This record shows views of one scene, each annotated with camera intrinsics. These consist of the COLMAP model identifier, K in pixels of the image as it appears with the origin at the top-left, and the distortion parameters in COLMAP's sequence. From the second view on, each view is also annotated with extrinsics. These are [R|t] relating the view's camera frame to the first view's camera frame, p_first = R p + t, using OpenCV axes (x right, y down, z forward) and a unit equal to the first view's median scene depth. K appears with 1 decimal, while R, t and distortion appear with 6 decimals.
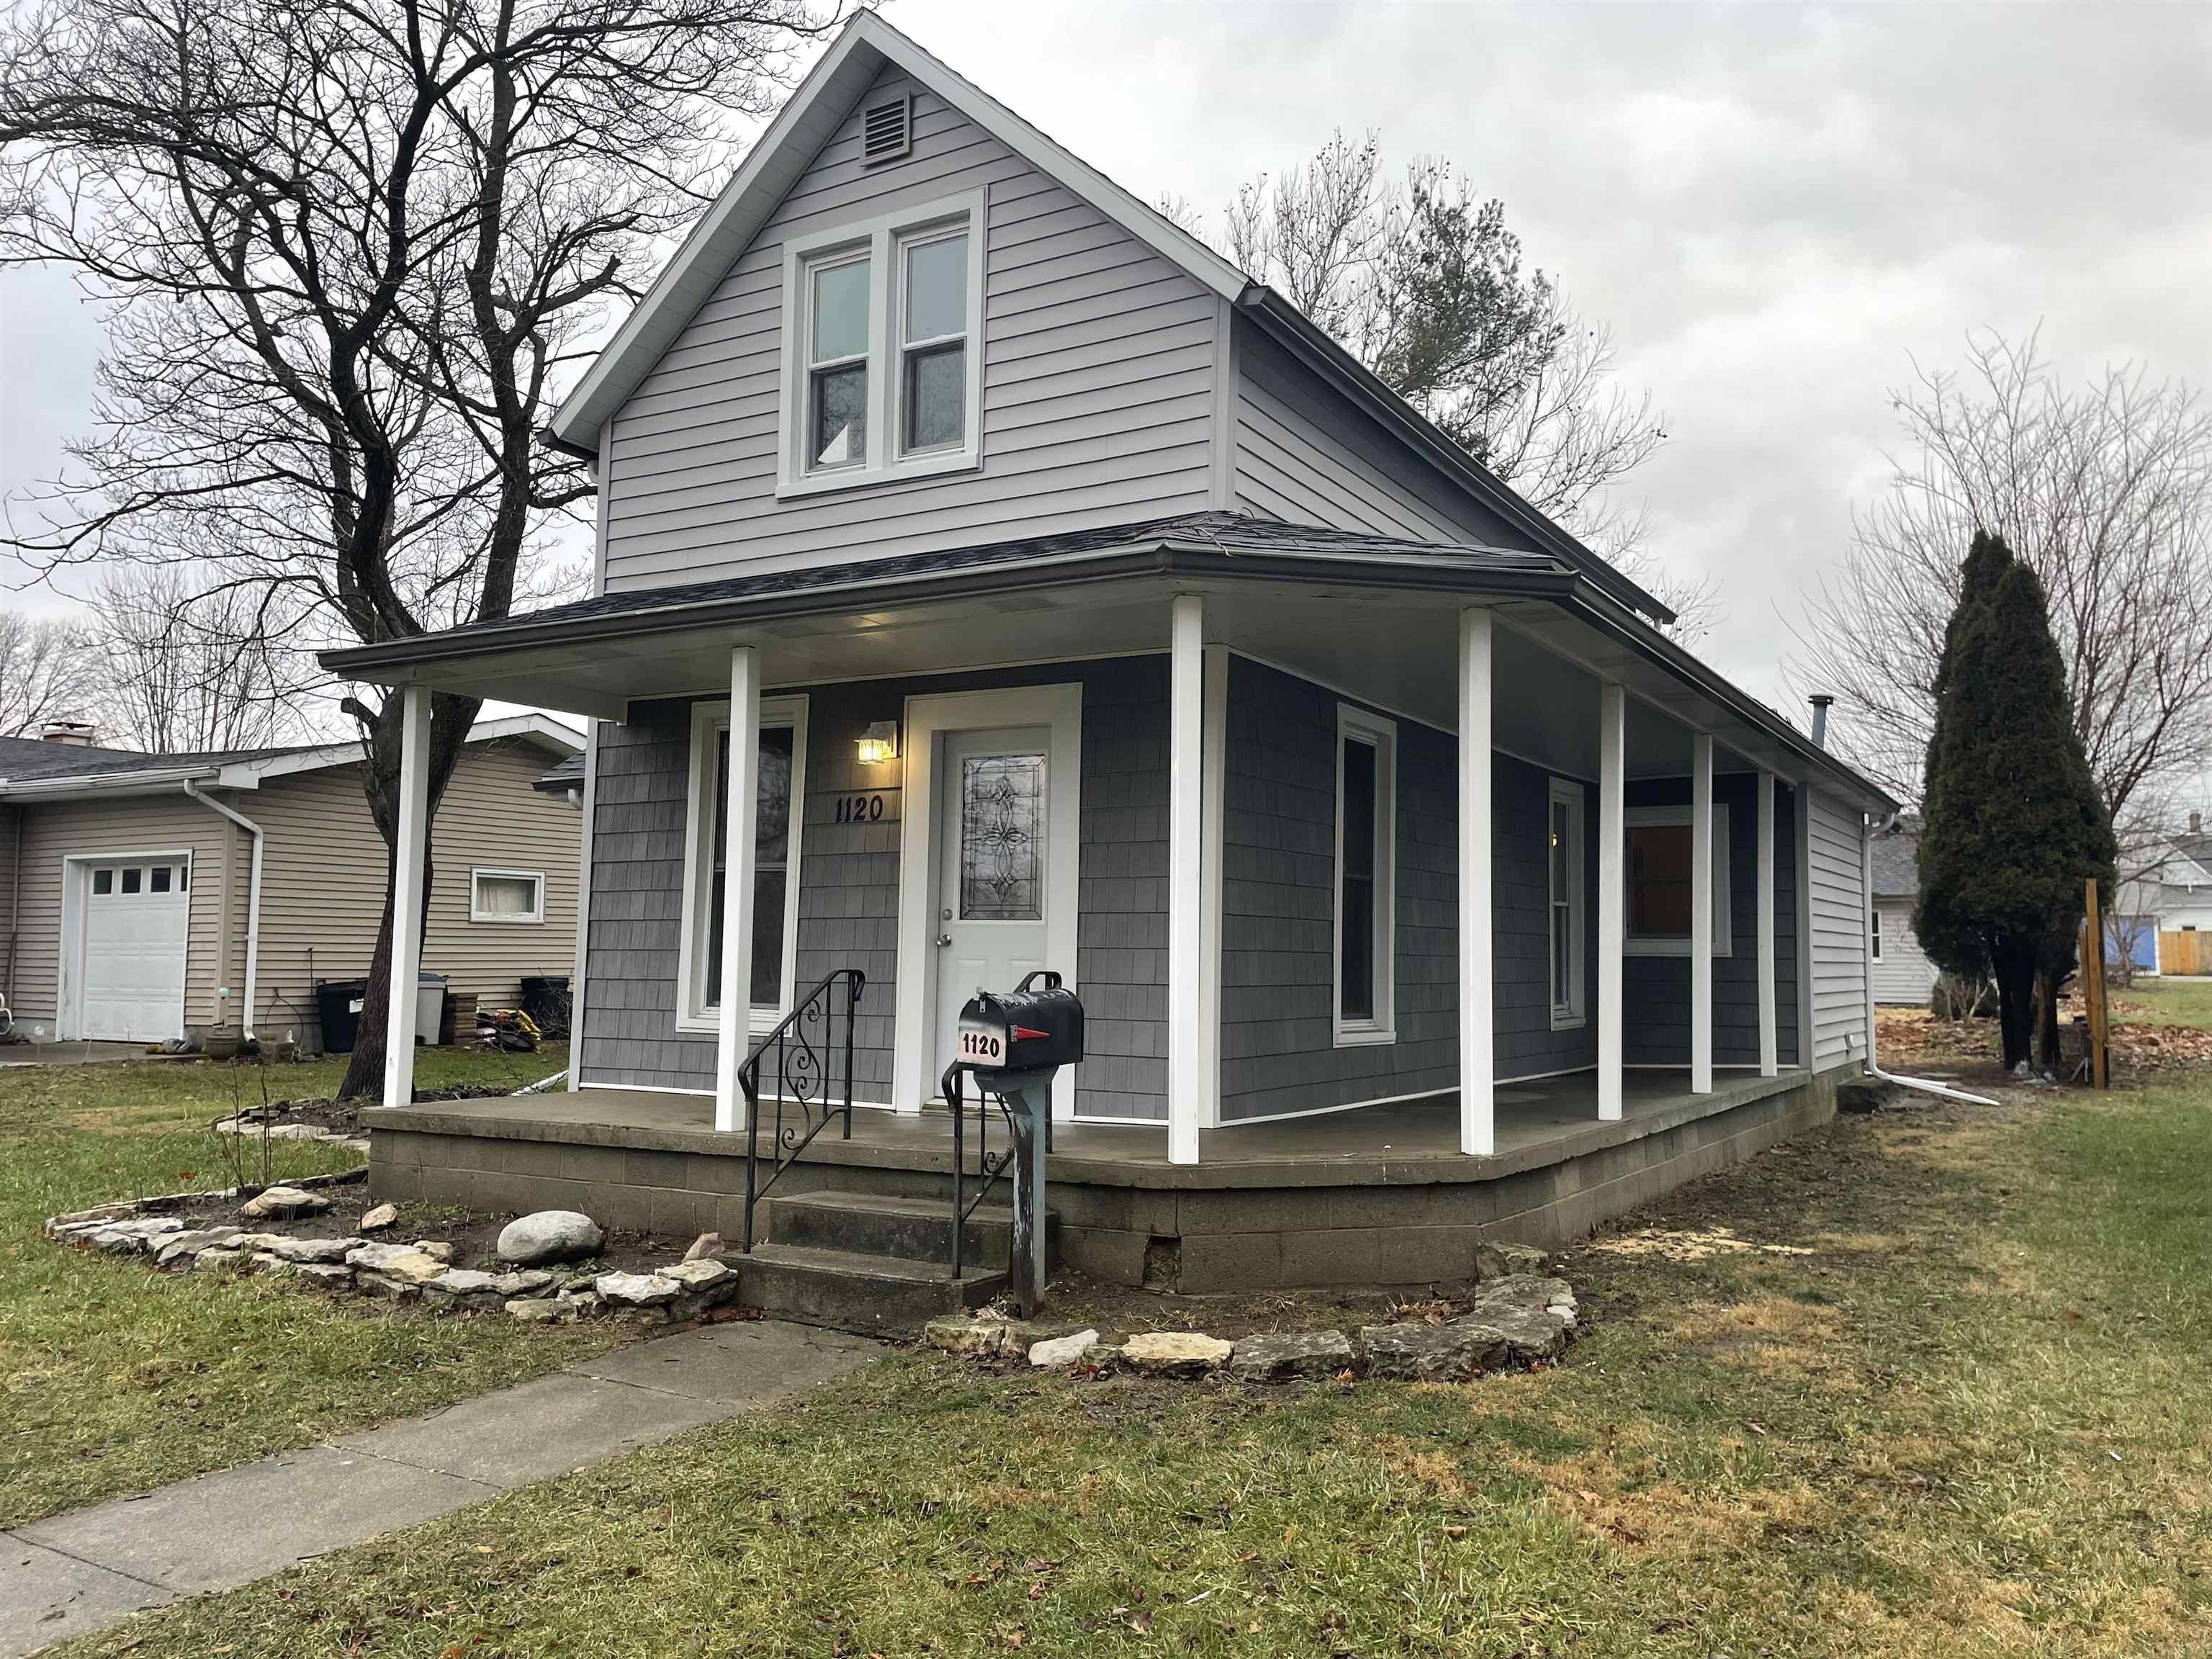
lens RADIAL K [[1680.7, 0, 1108.9], [0, 1680.7, 825.5], [0, 0, 1]] dist [0.063575, -0.007125]
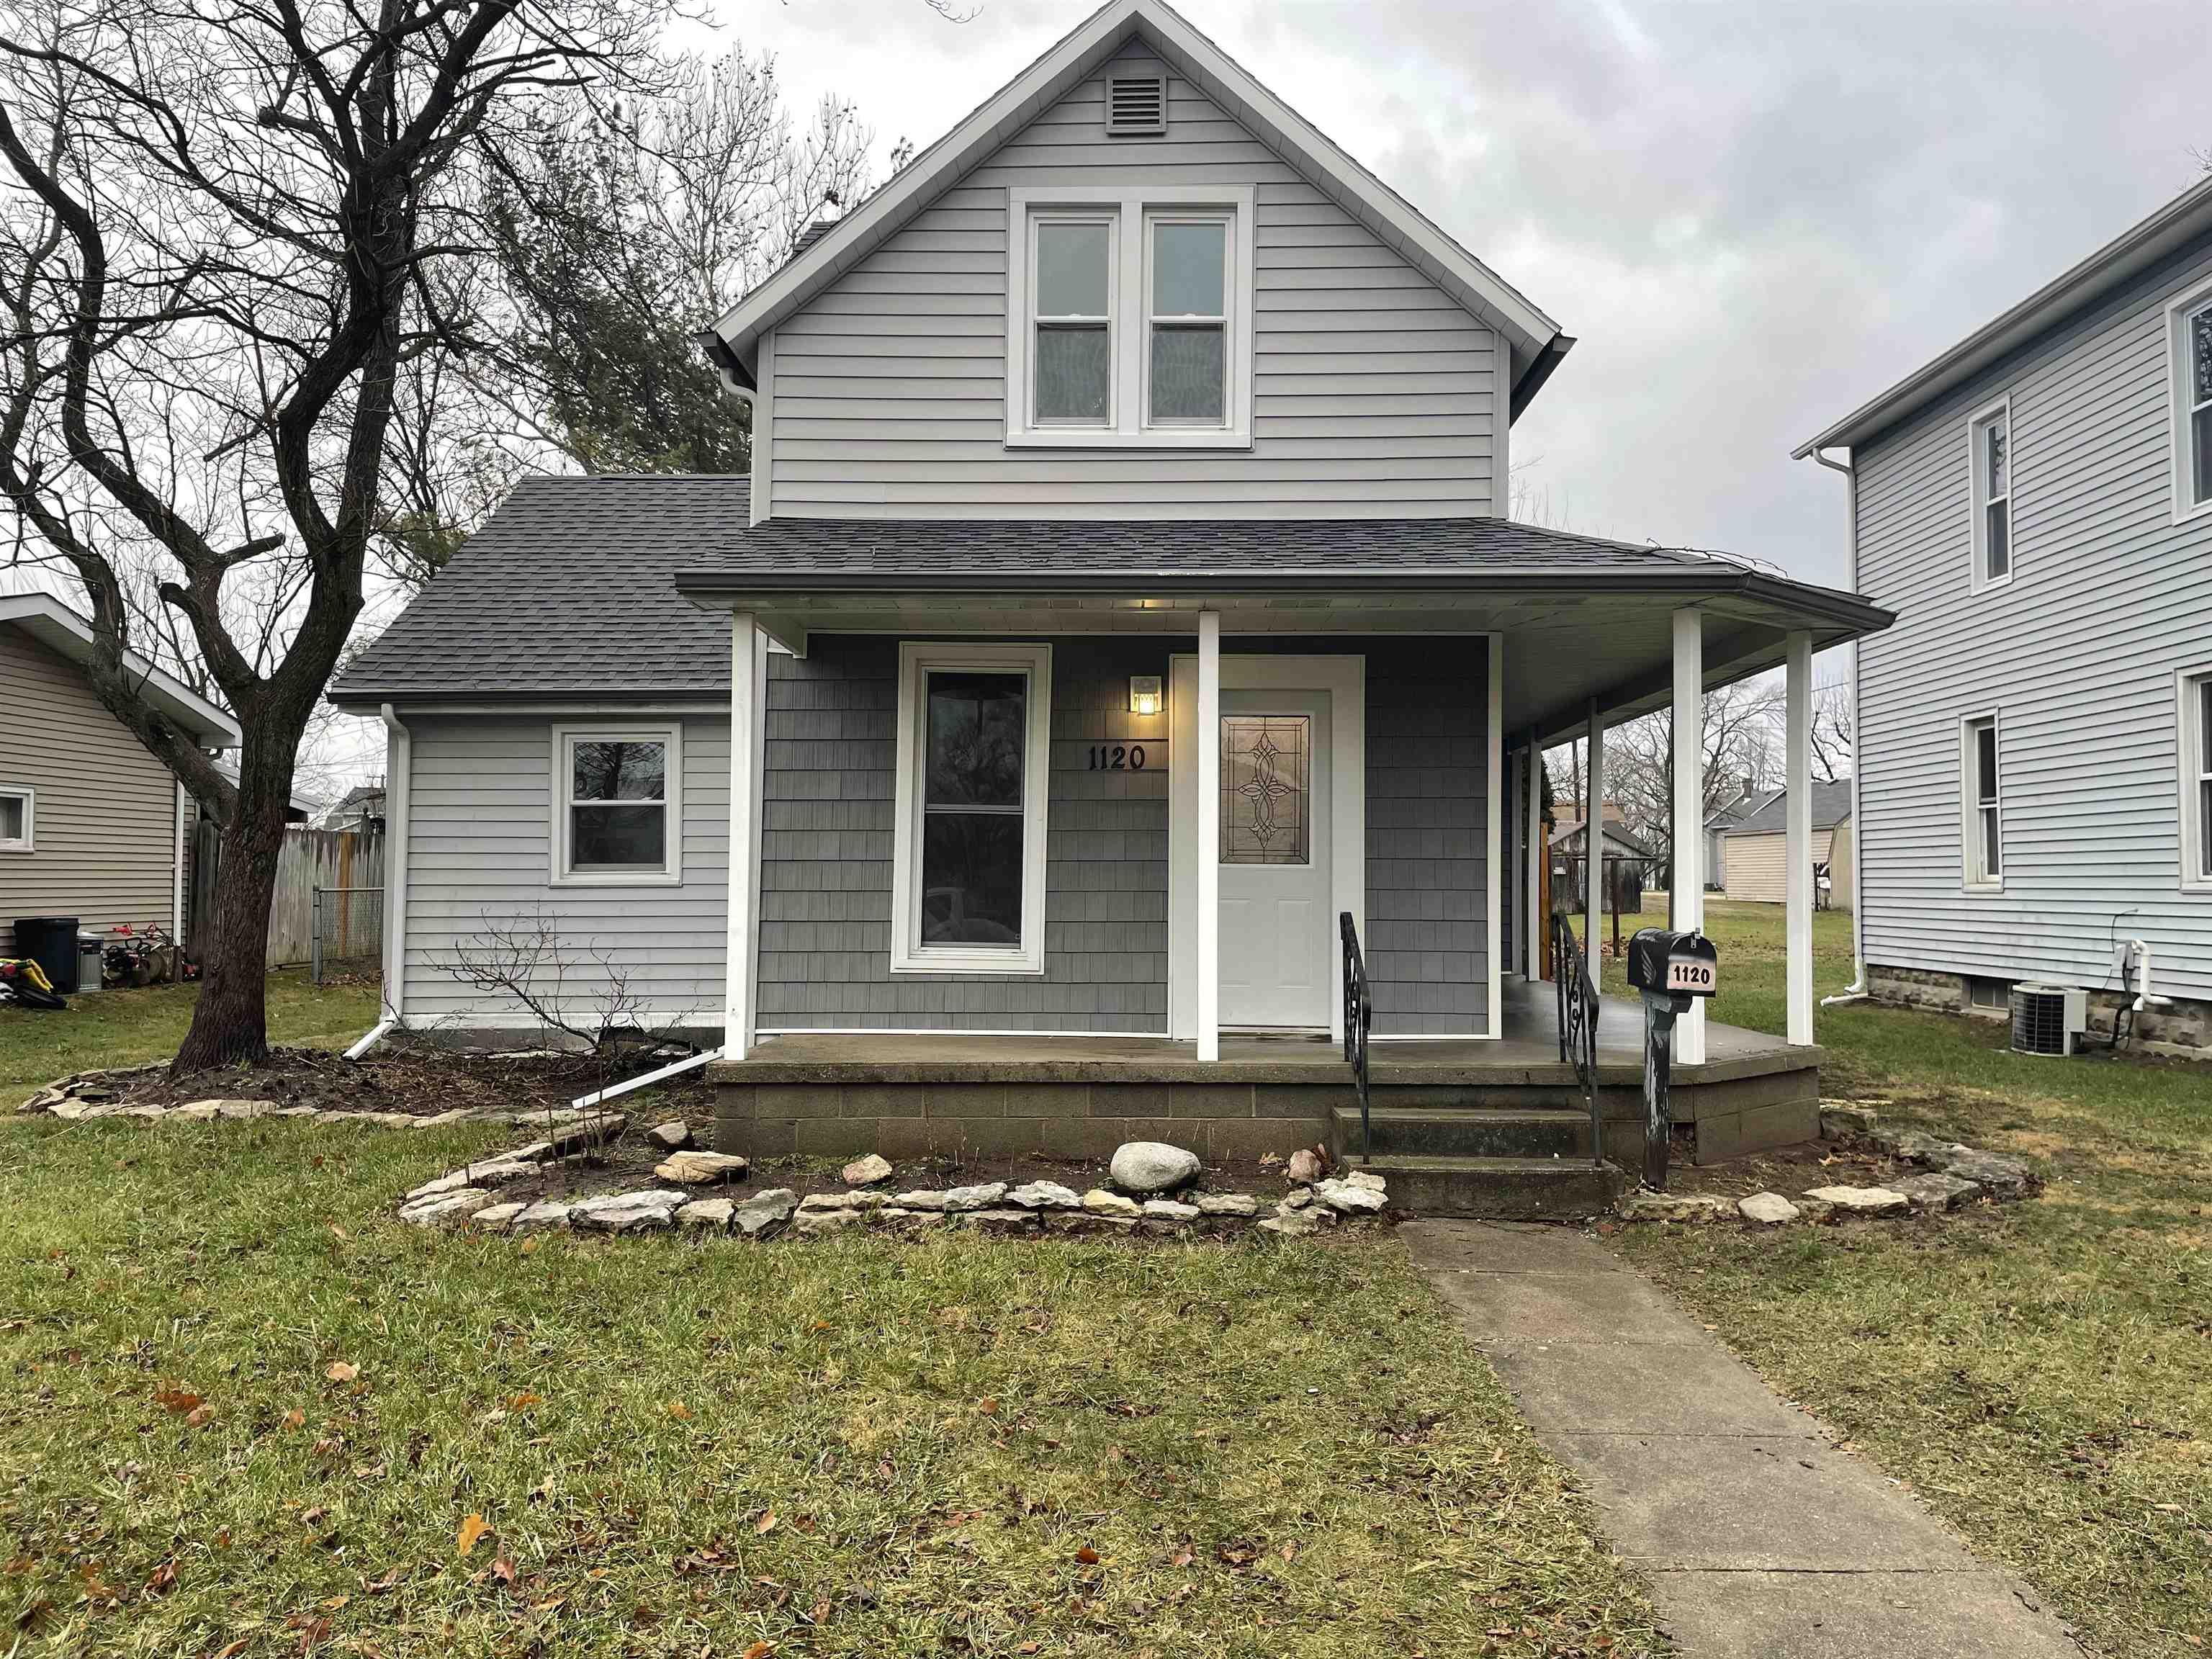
lens RADIAL K [[1680.7, 0, 1109.4], [0, 1680.7, 824.2], [0, 0, 1]] dist [0.063575, -0.007125]
pose [[0.870560, 0.010363, 0.491953, -0.669054], [-0.033391, 0.998718, 0.038051, -0.008080], [-0.490927, -0.049552, 0.869790, 0.084670]]
